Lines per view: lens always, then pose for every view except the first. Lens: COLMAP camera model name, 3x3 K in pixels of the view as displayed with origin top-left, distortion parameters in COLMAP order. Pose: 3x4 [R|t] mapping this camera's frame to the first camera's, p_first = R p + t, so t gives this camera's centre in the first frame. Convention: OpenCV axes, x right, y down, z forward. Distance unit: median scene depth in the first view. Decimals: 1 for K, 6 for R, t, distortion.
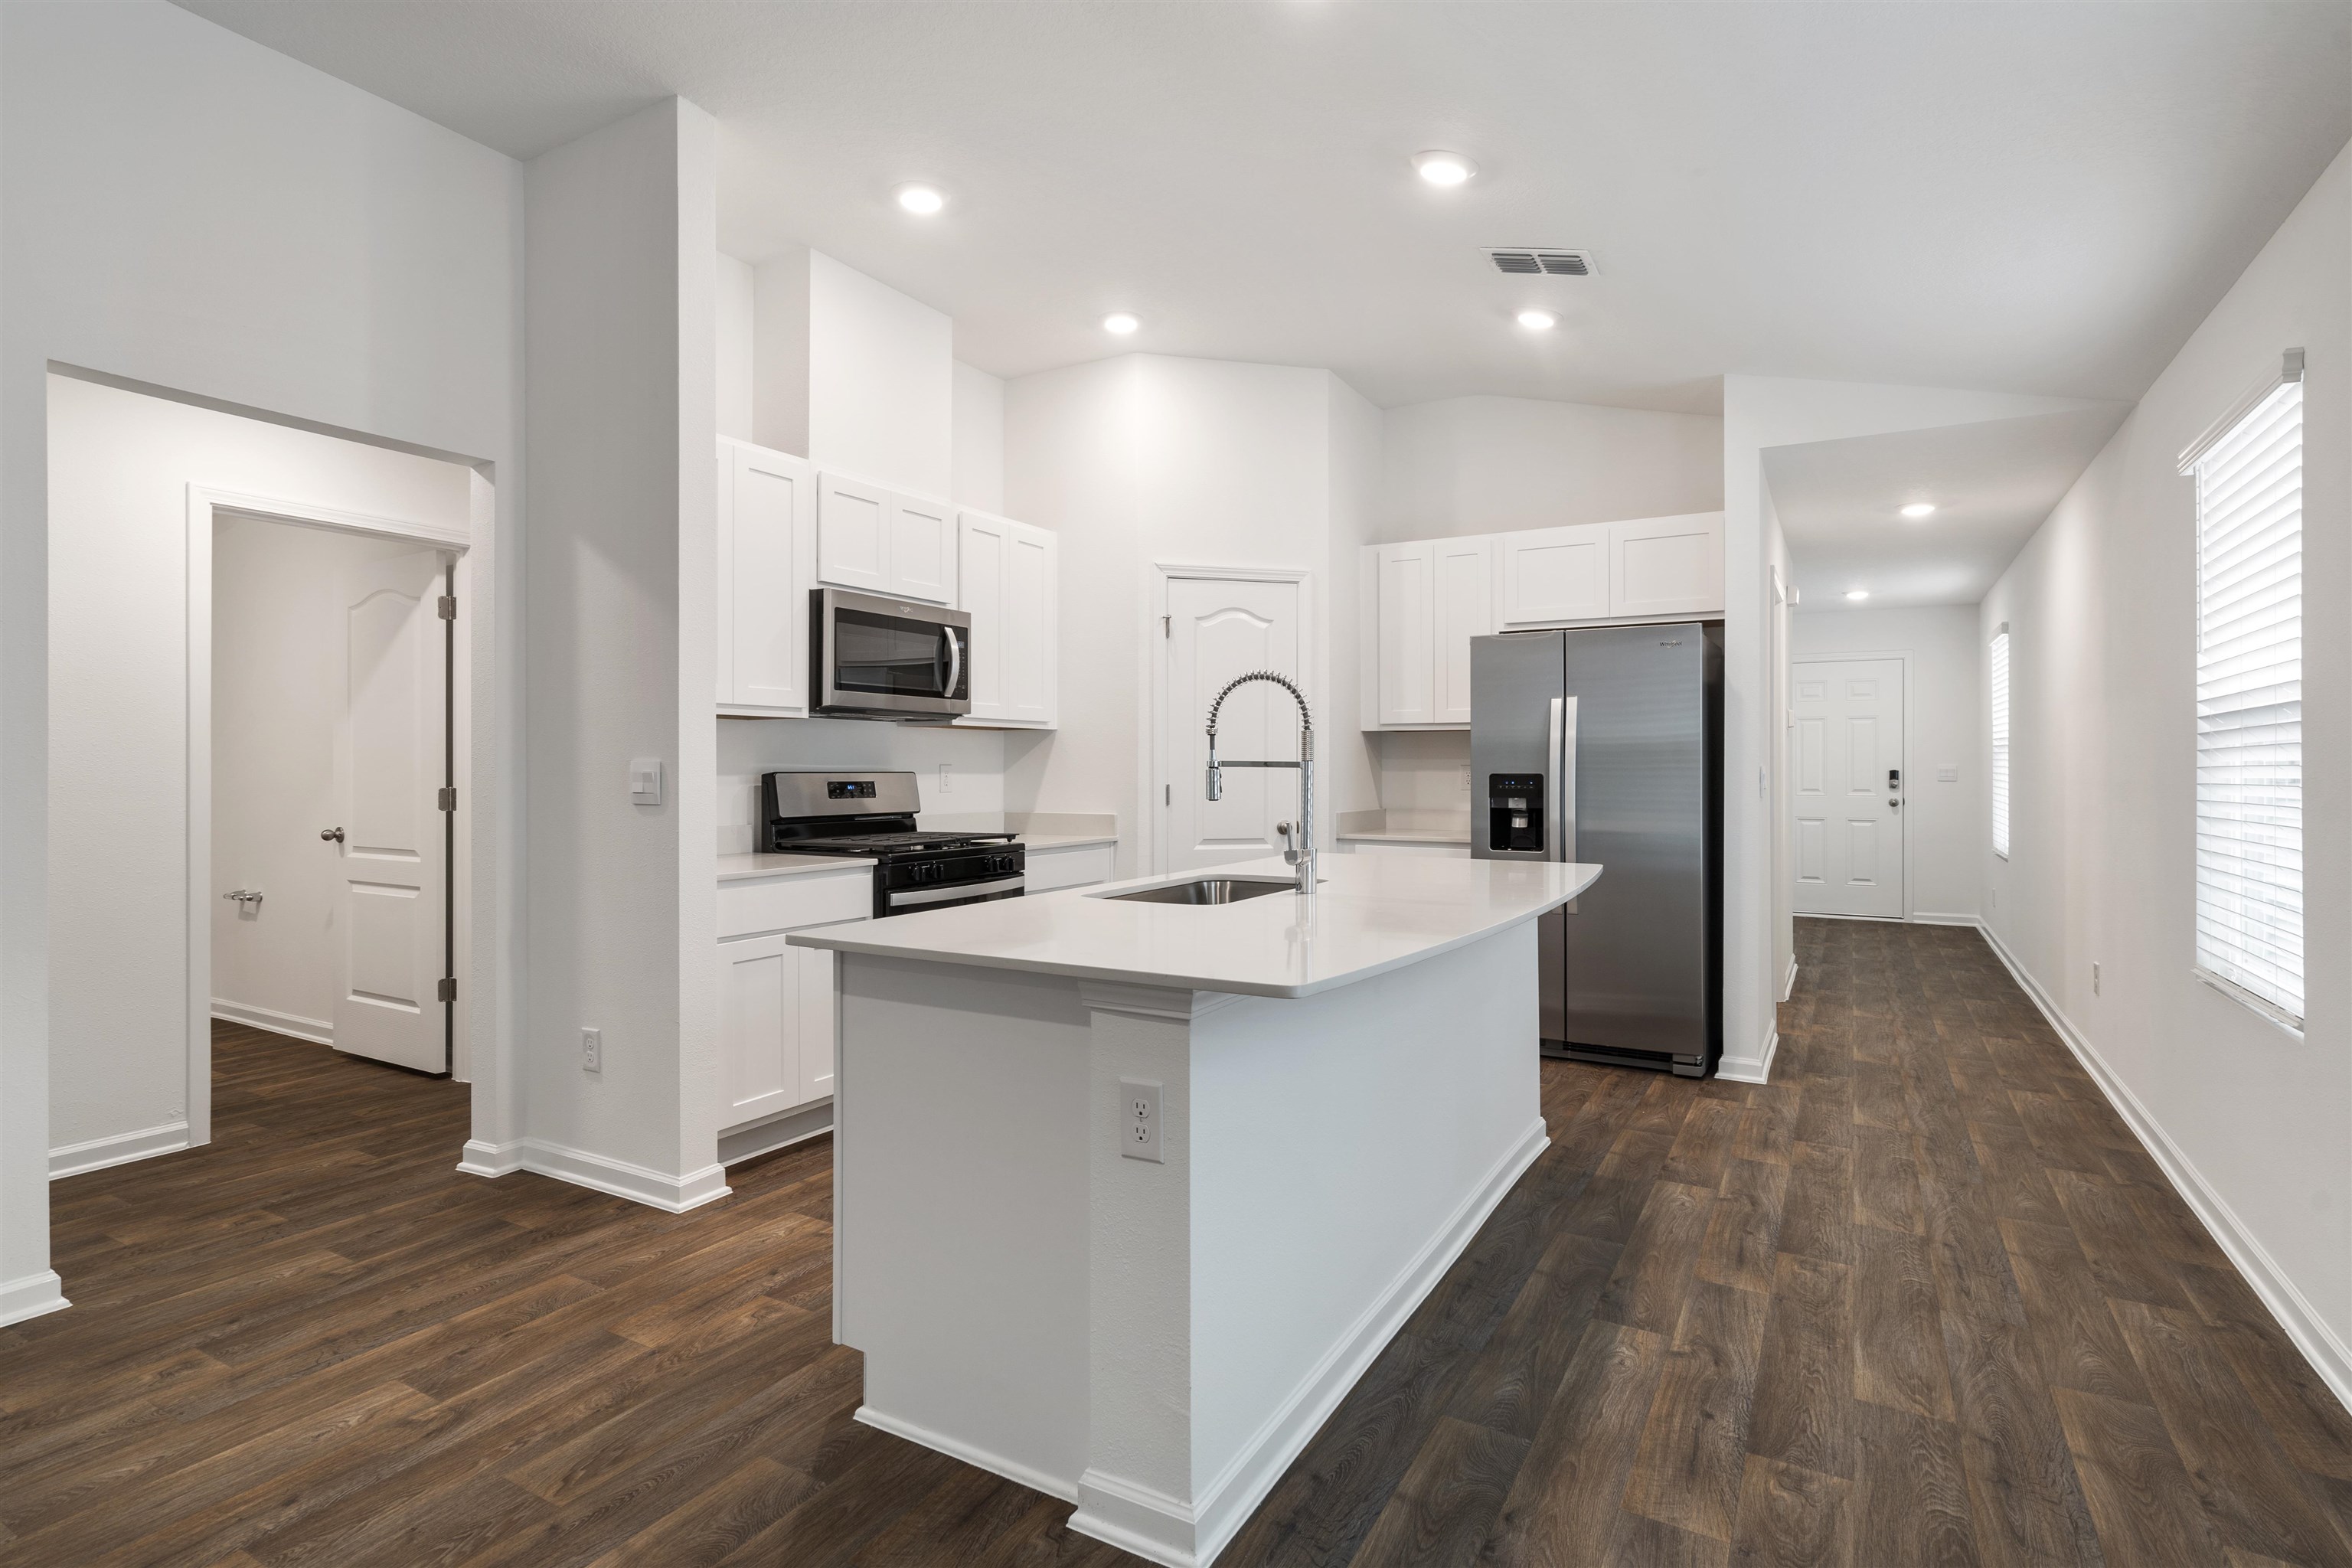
lens RADIAL K [[1163.3, 0, 1223.3], [0, 1163.3, 750.8], [0, 0, 1]] dist [0.055628, 0.000147]
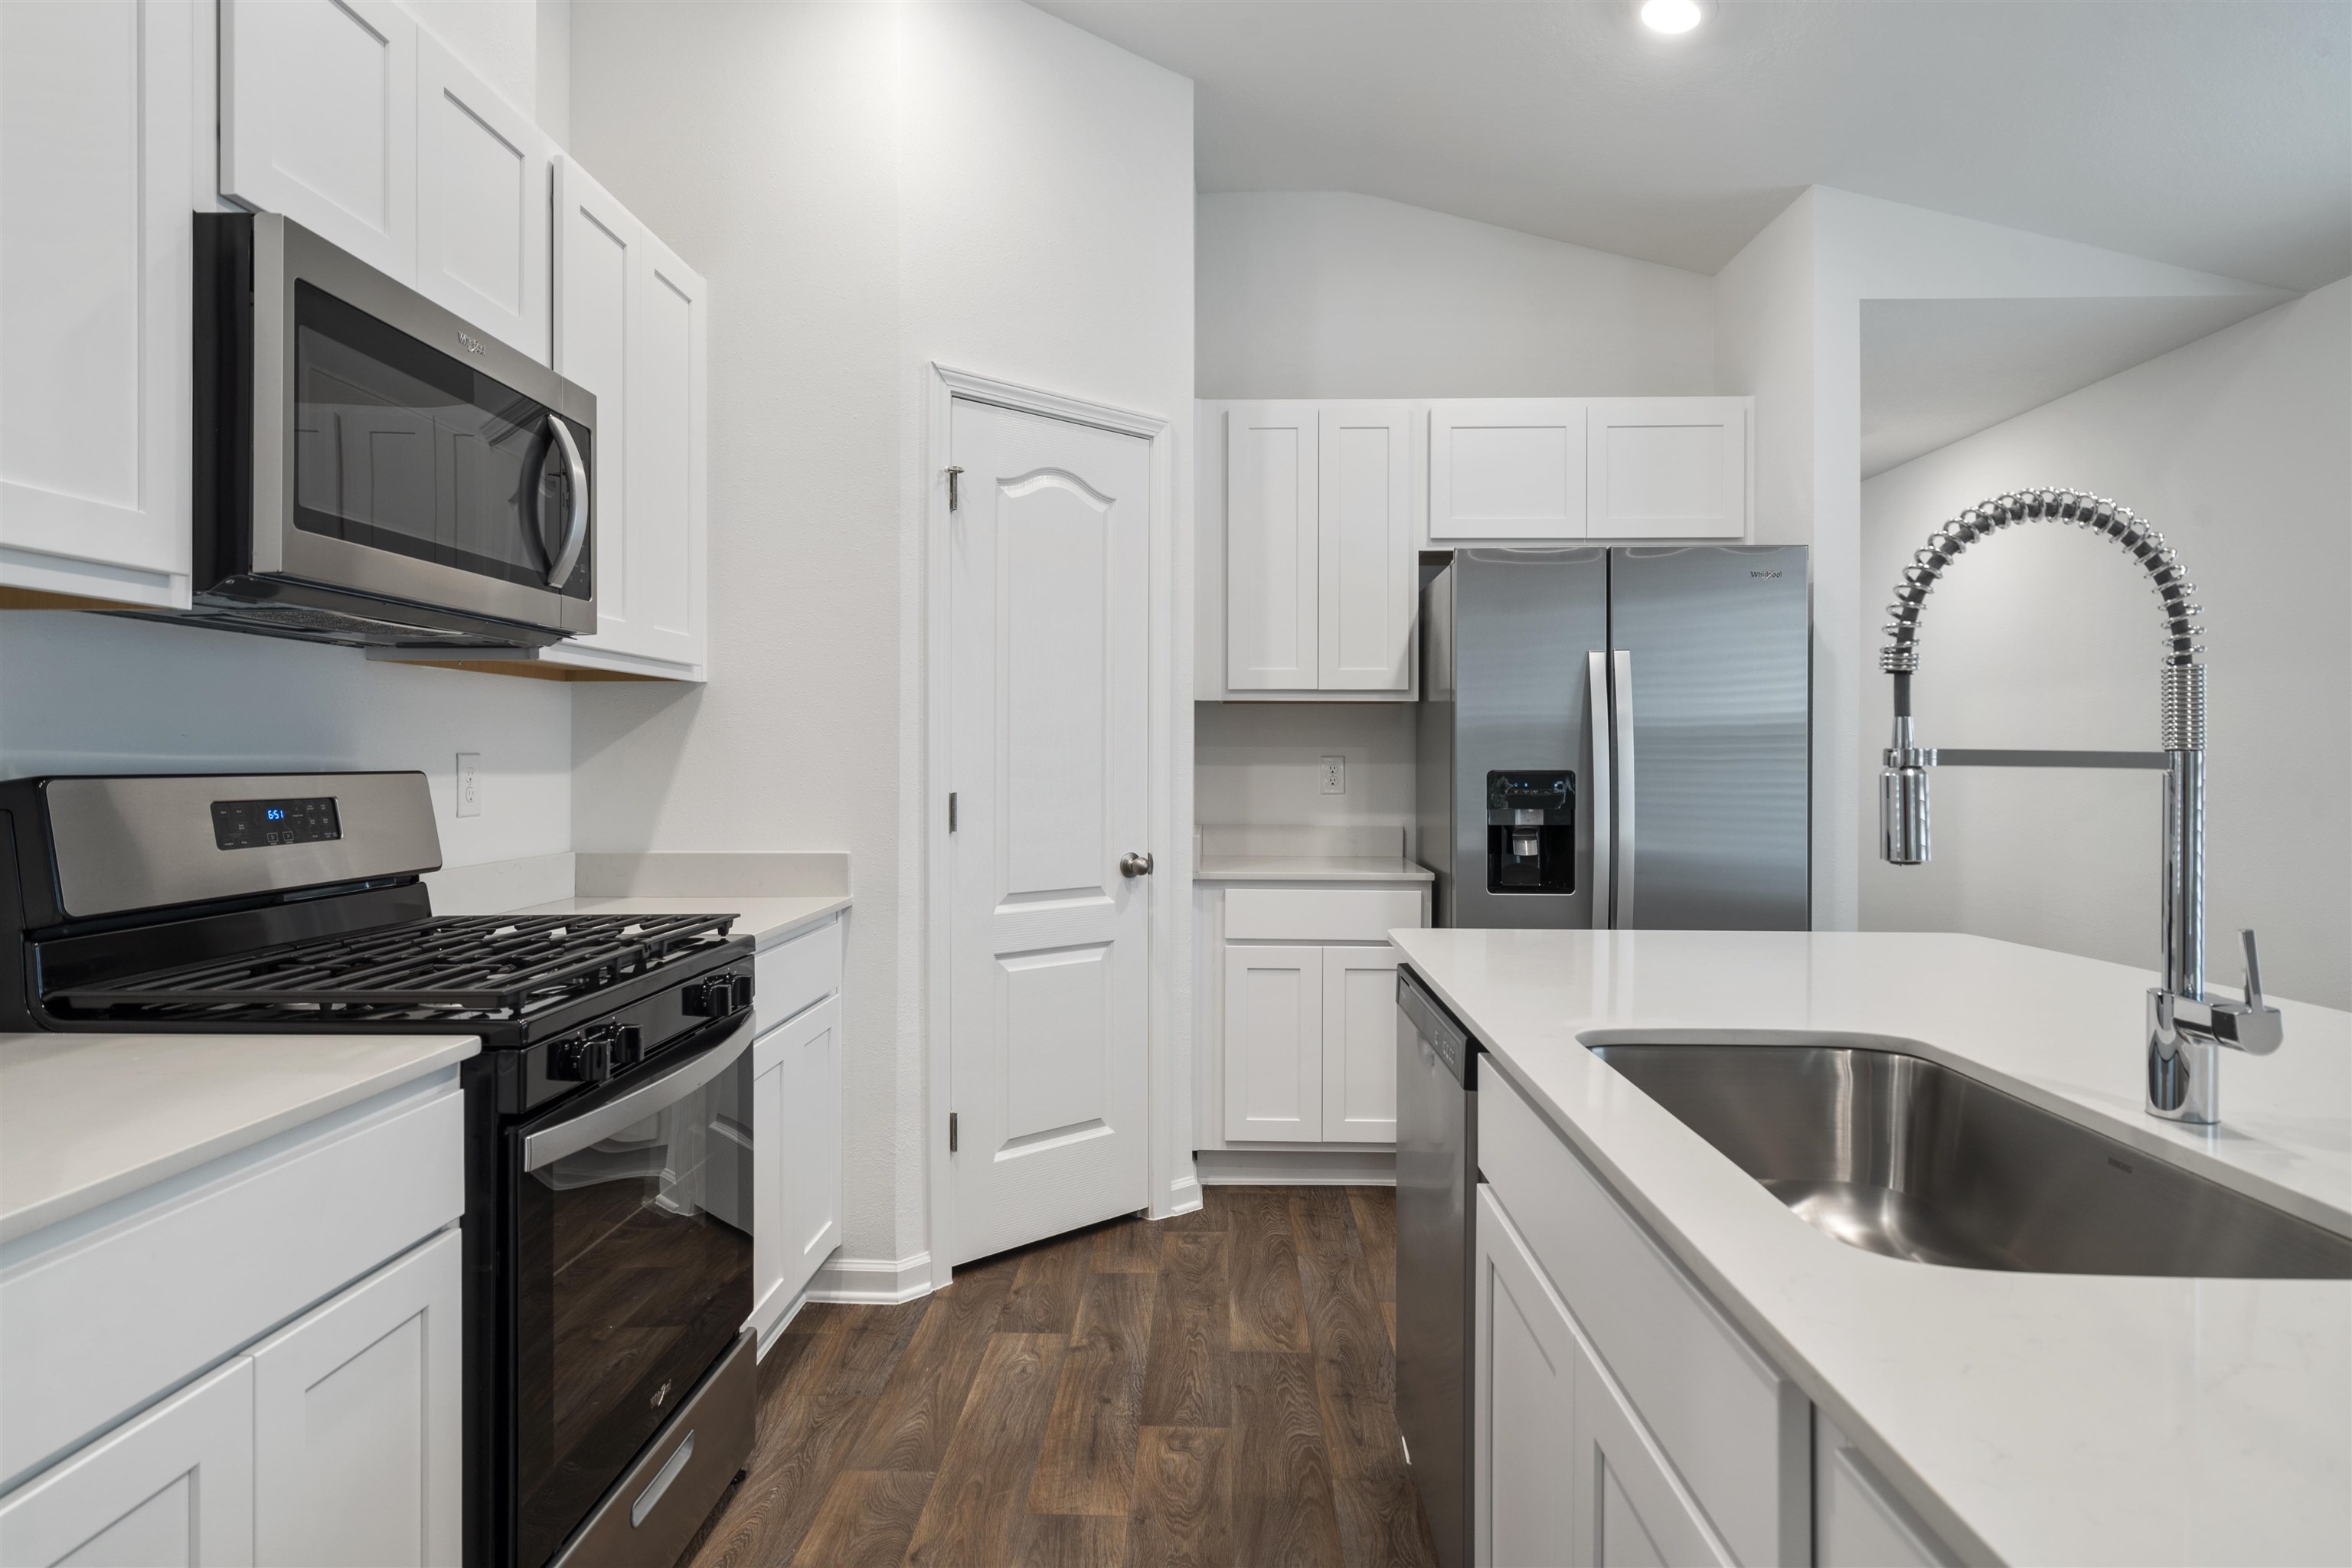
lens RADIAL K [[1293.3, 0, 1212.7], [0, 1293.3, 767.9], [0, 0, 1]] dist [-0.020263, 0.000799]
pose [[0.892014, -0.003294, 0.451996, -0.208920], [-0.006874, 0.999759, 0.020851, 0.004799], [-0.451955, -0.021706, 0.891776, 0.443913]]
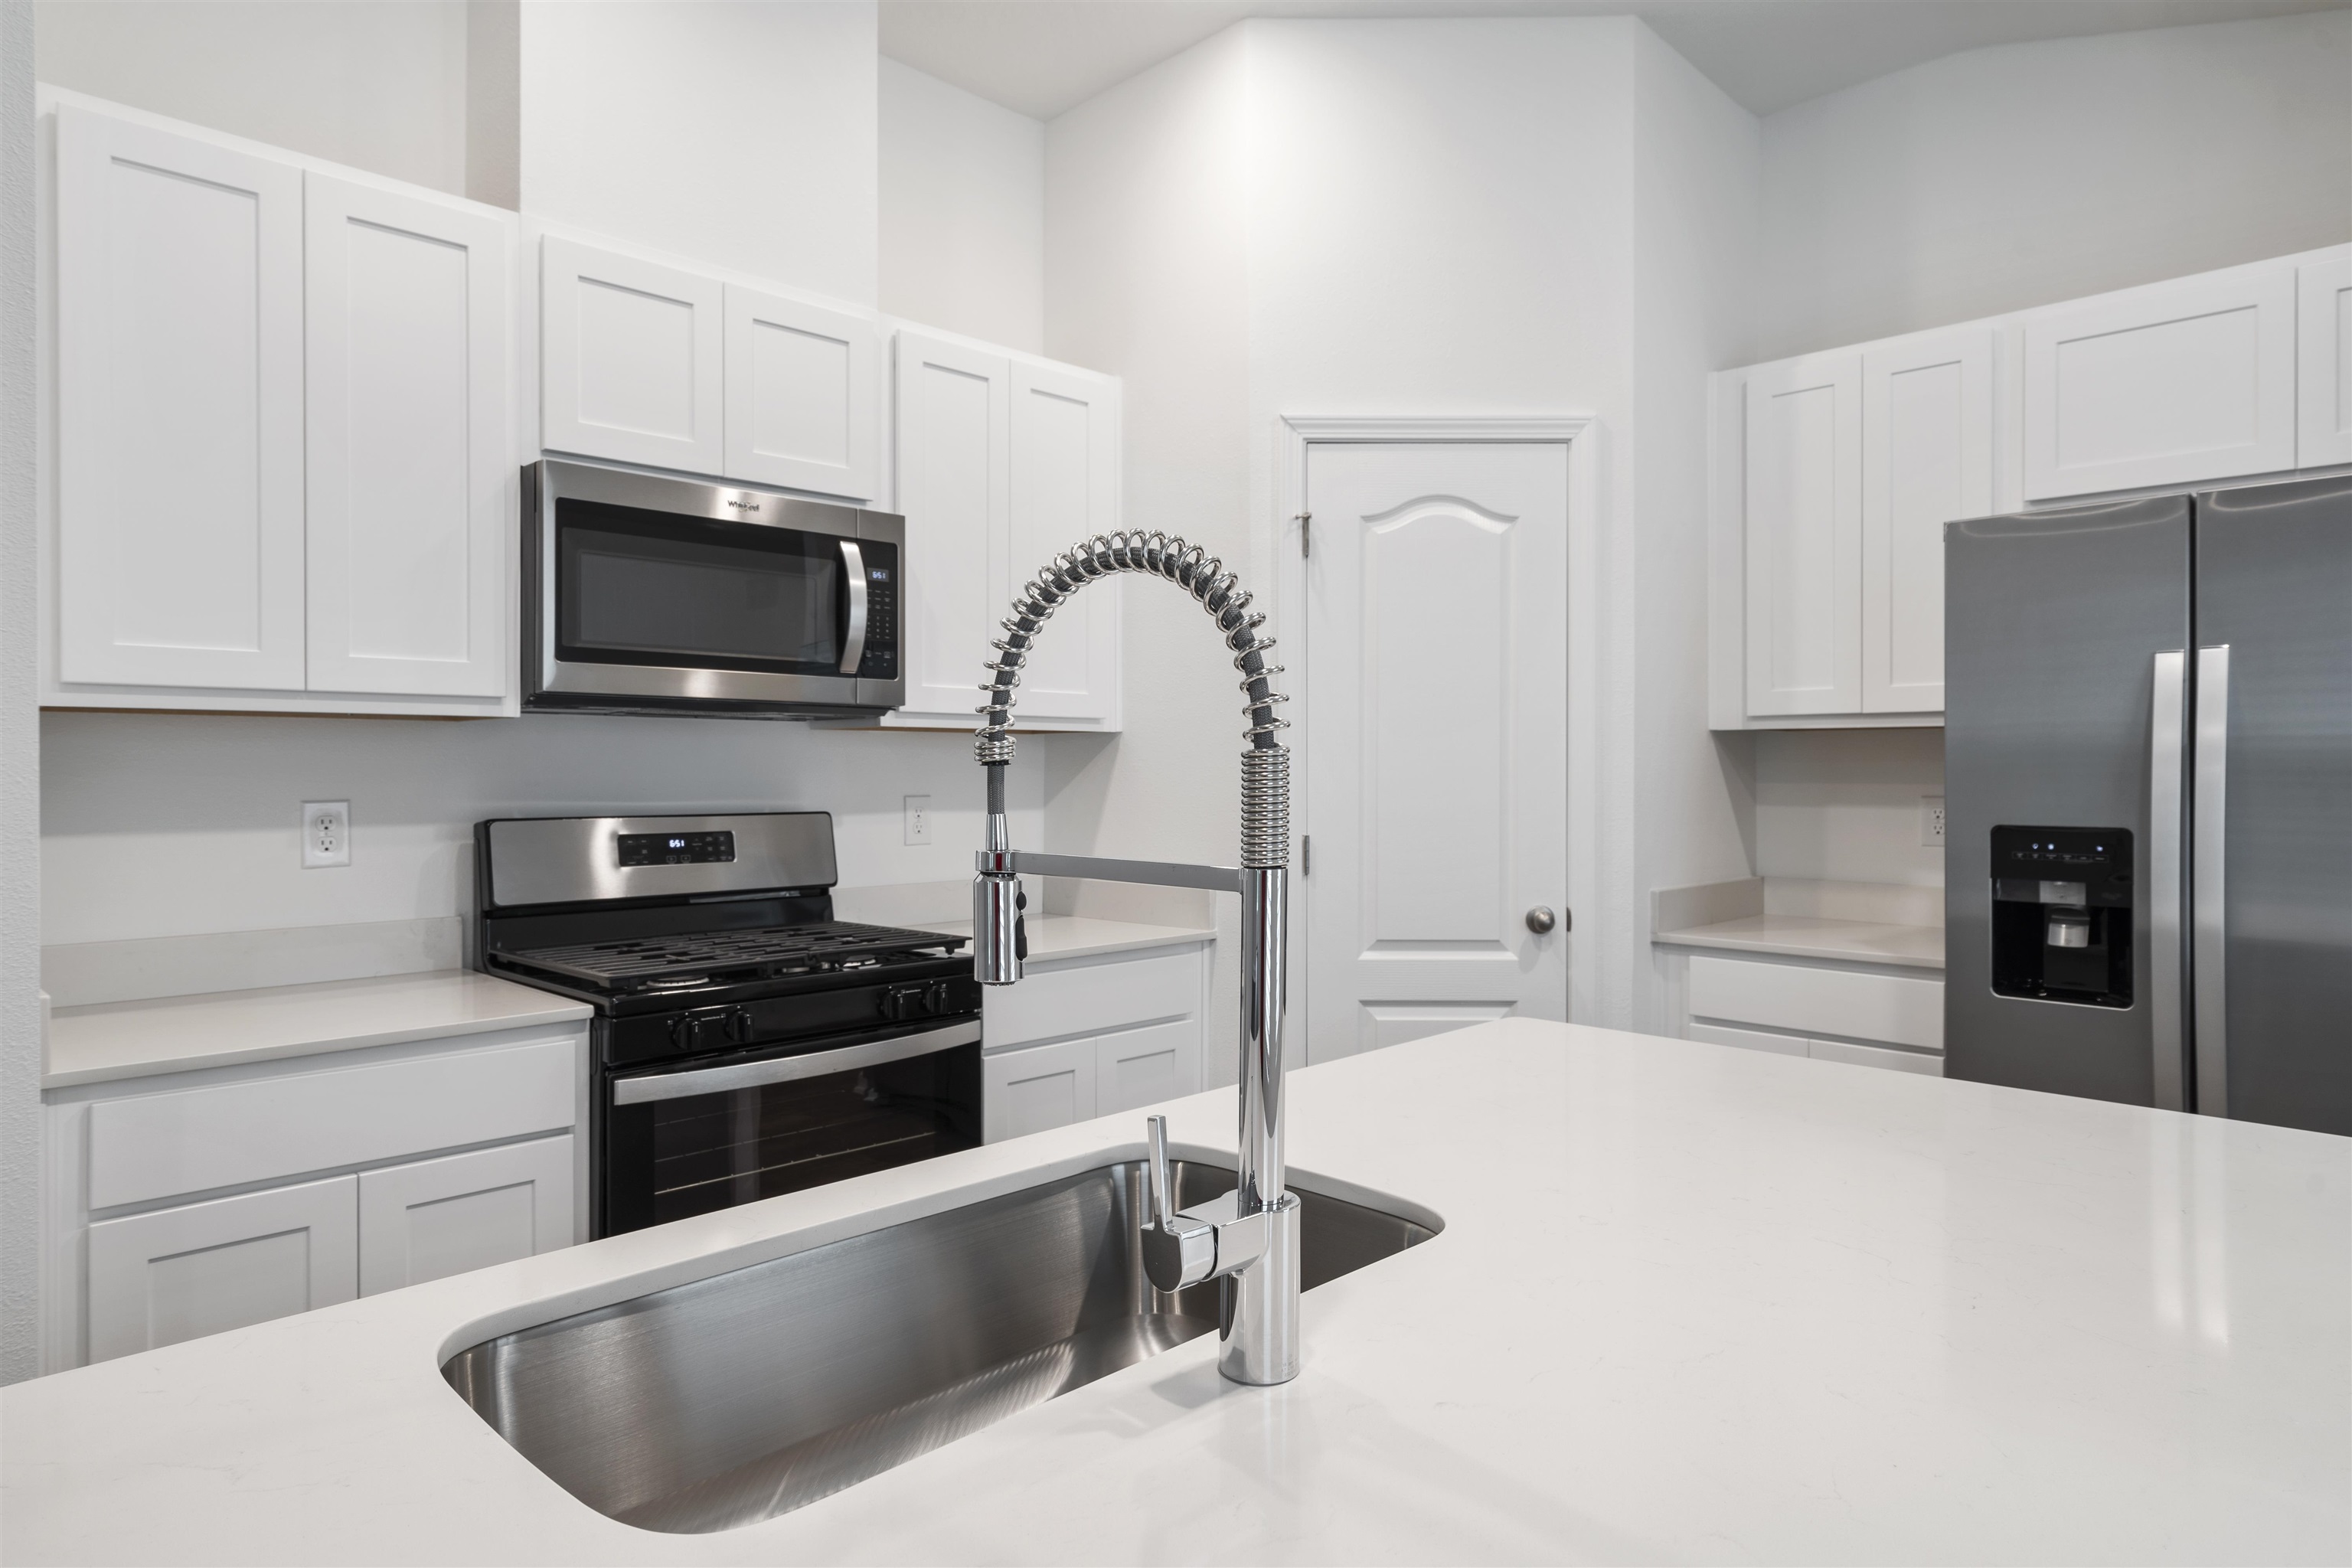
lens RADIAL K [[1368.8, 0, 1198.1], [0, 1368.8, 780.6], [0, 0, 1]] dist [-0.003594, -0.000074]
pose [[0.960844, 0.002082, -0.277083, 0.078475], [0.003622, 0.999792, 0.020073, -0.008879], [0.277067, -0.020290, 0.960636, 0.401721]]
